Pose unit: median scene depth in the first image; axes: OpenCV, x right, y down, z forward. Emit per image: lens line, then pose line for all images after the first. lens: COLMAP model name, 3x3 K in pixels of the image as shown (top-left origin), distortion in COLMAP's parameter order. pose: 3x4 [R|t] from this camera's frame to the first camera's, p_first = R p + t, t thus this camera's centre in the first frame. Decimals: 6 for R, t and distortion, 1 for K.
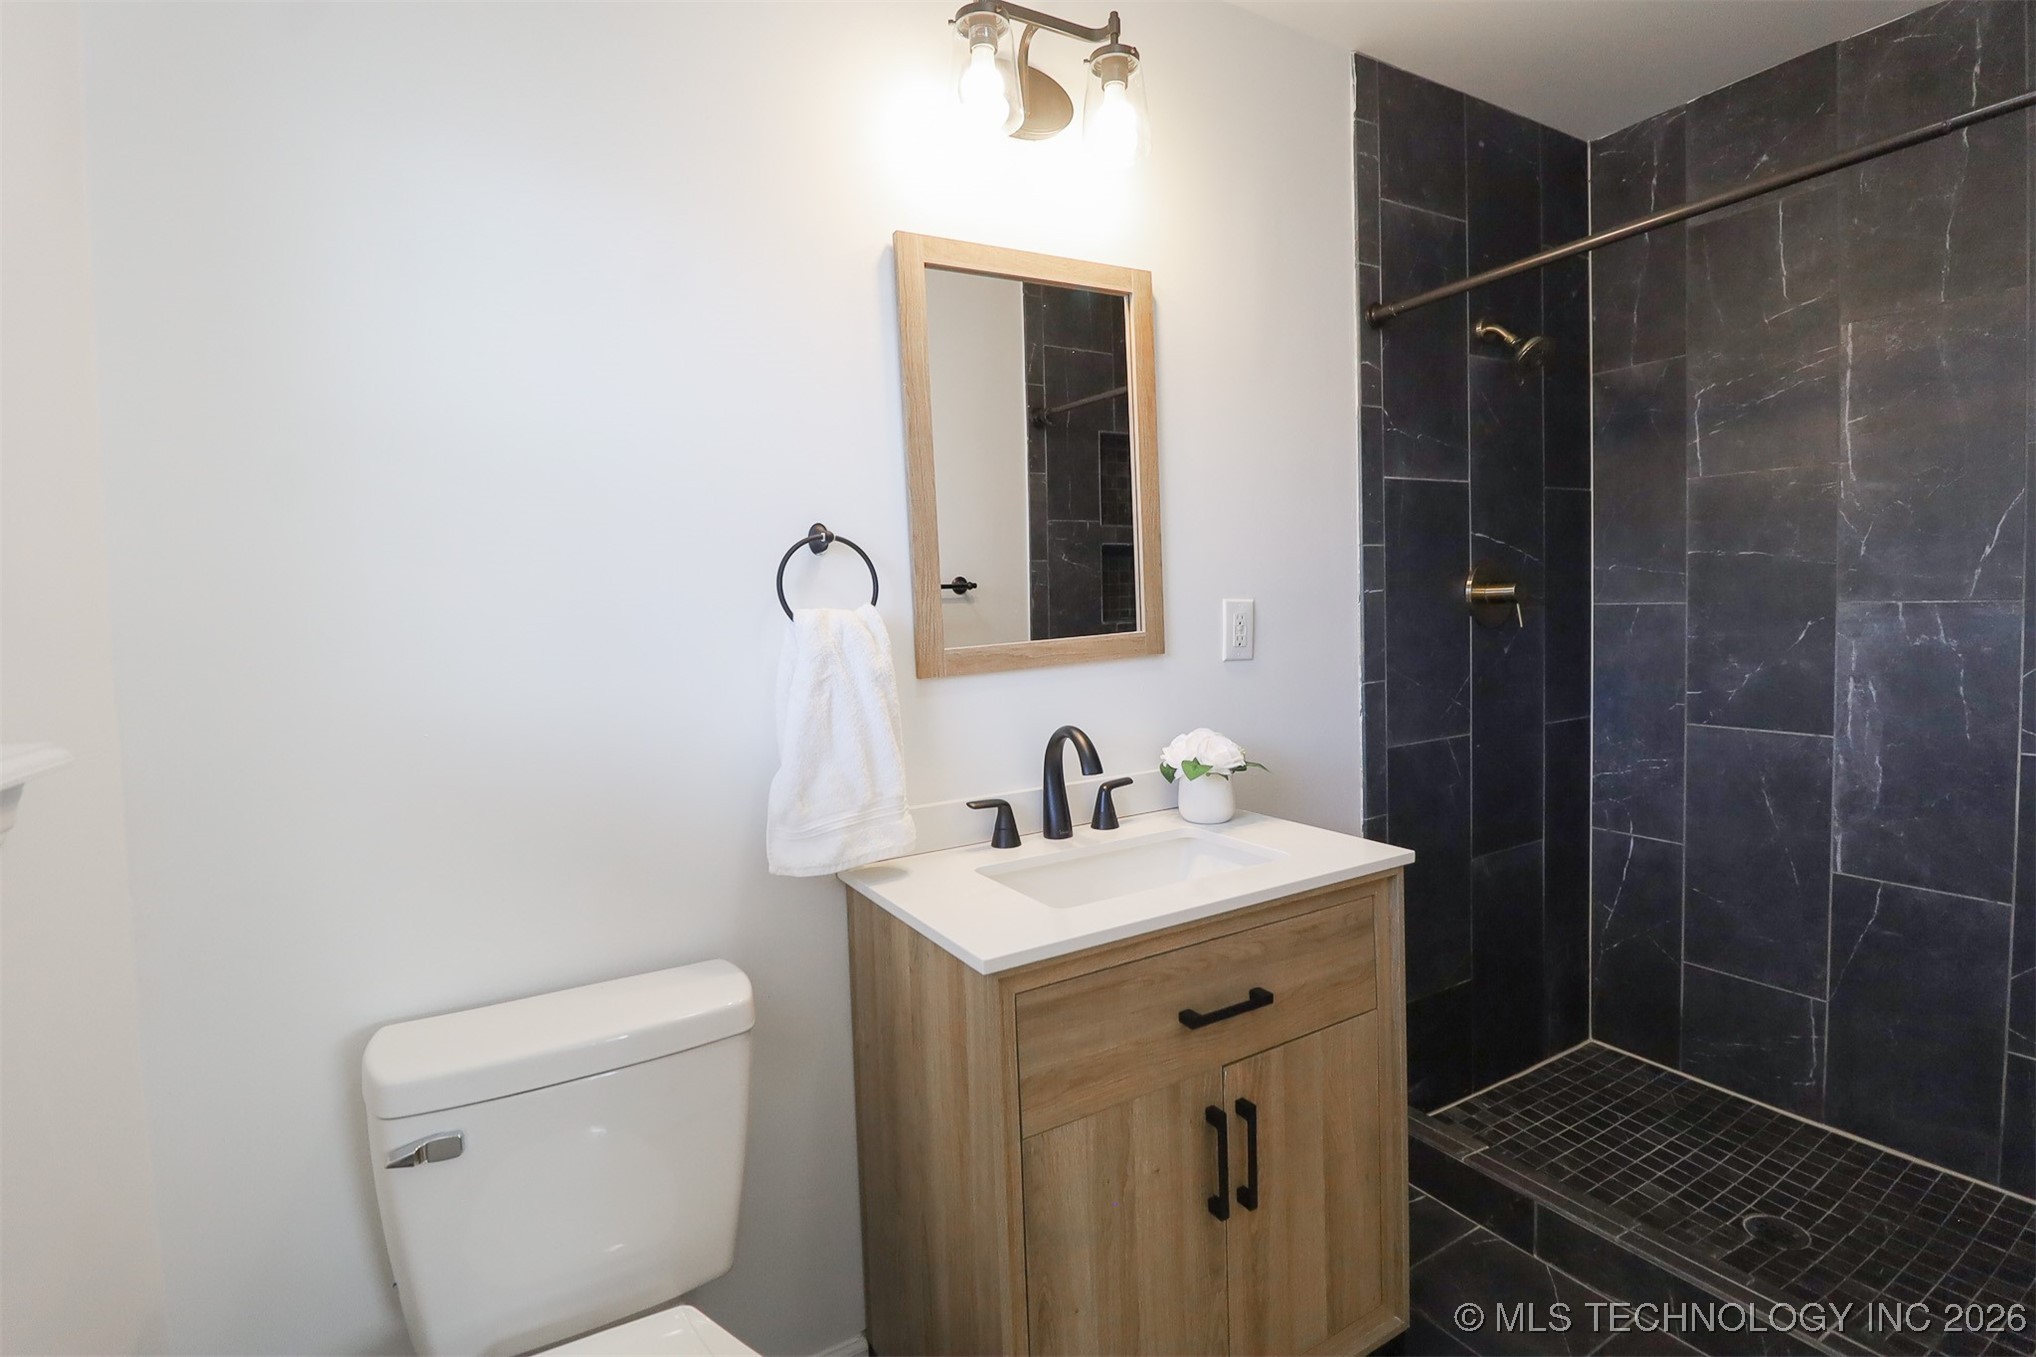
lens RADIAL K [[946.3, 0, 1031.8], [0, 946.3, 648.8], [0, 0, 1]] dist [-0.000603, -0.011752]
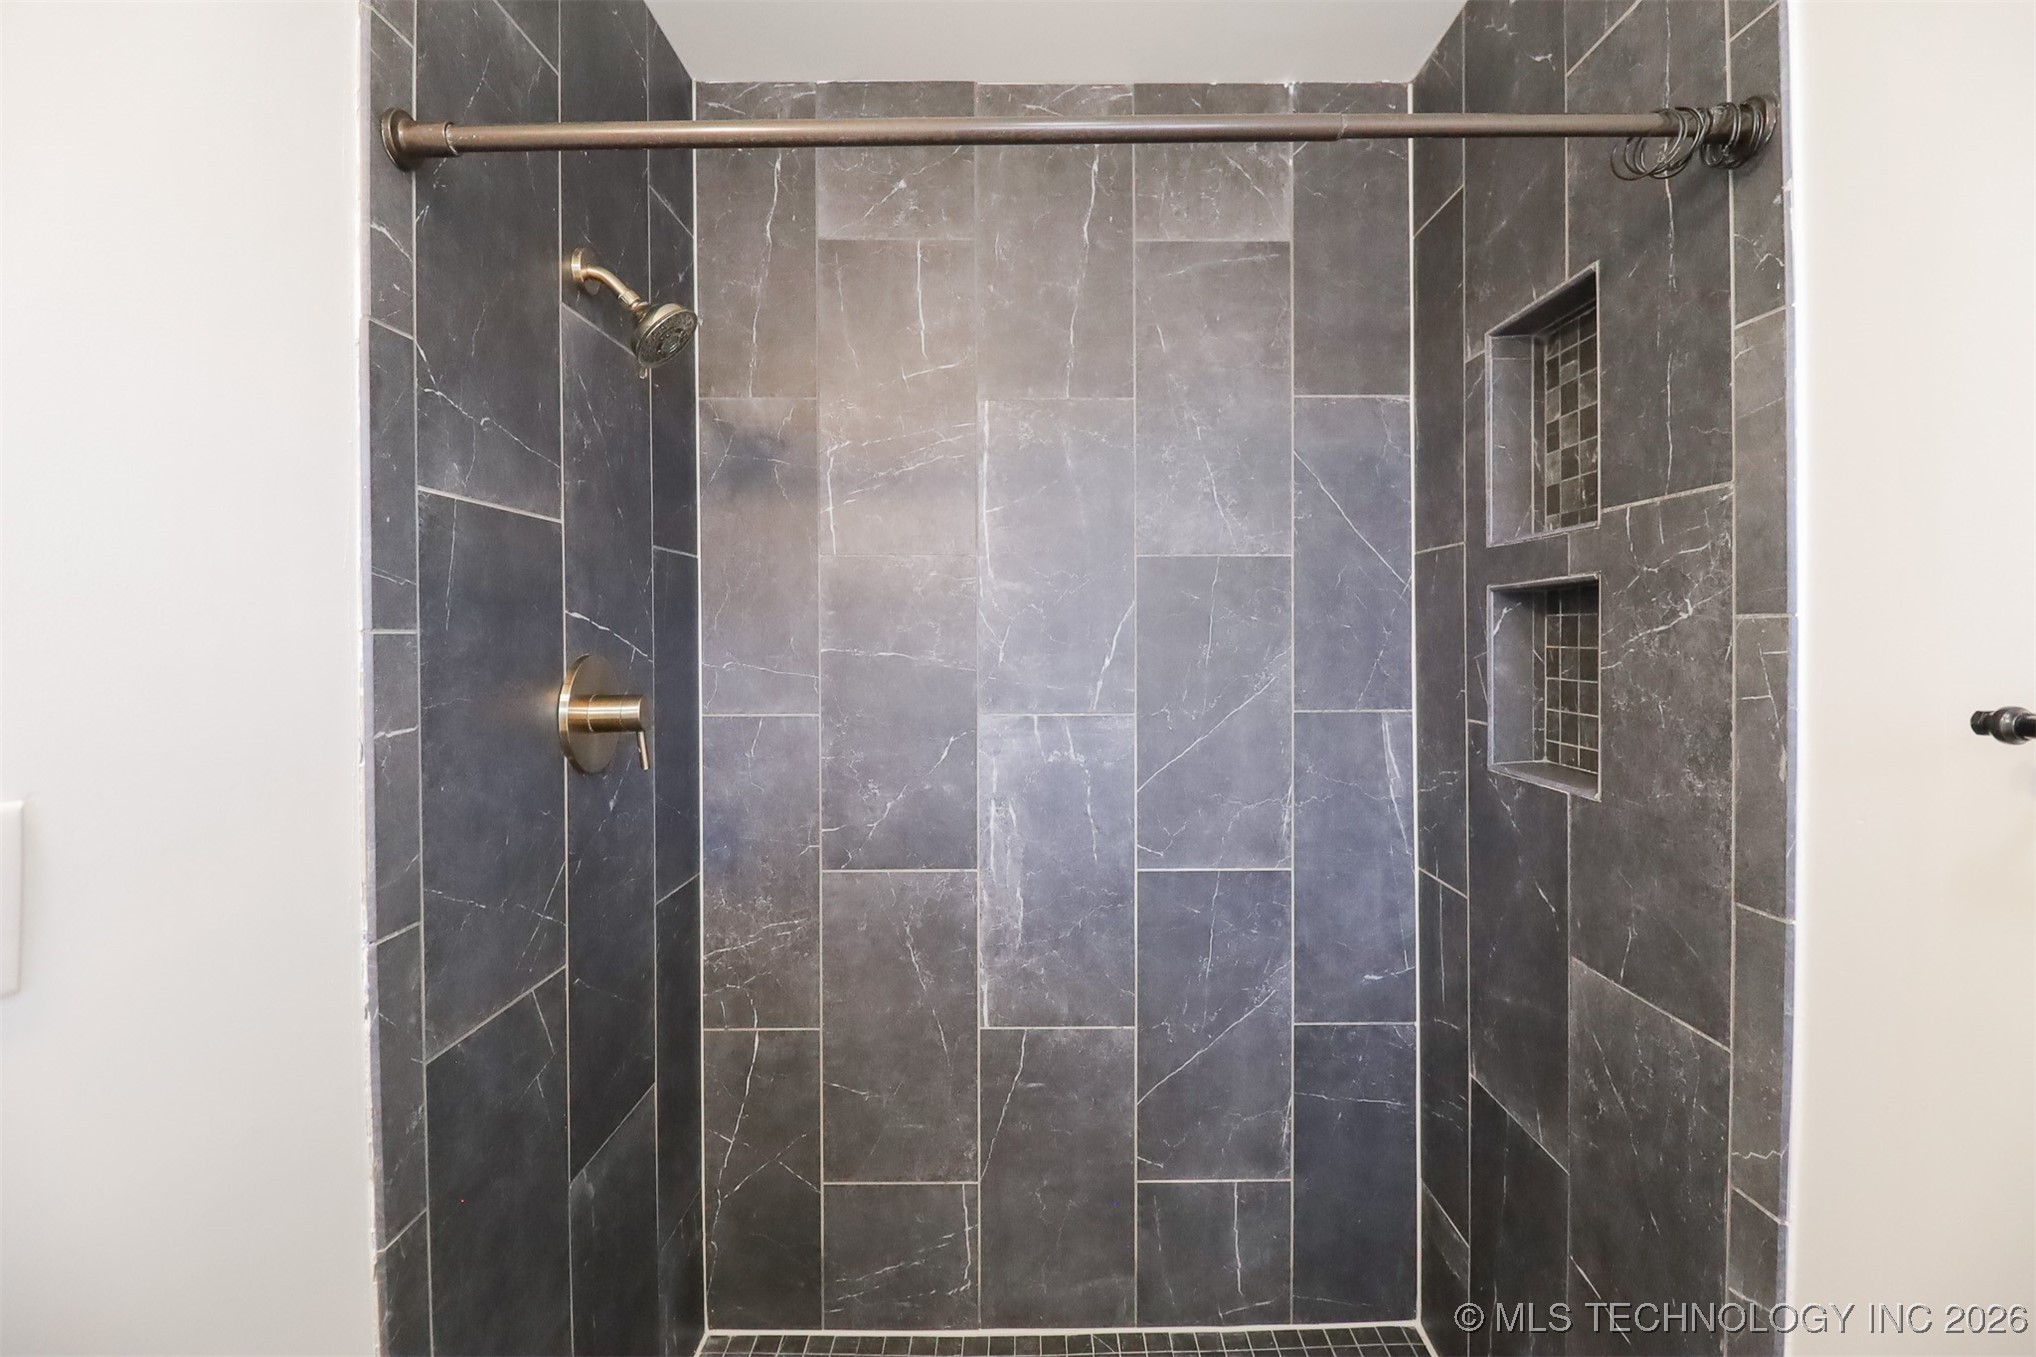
lens RADIAL K [[946.3, 0, 1031.8], [0, 946.3, 648.8], [0, 0, 1]] dist [-0.000603, -0.011752]
pose [[0.511815, 0.019670, 0.858871, 0.126616], [0.033882, 0.998498, -0.043059, -0.070548], [-0.858428, 0.051139, 0.510379, 0.501106]]
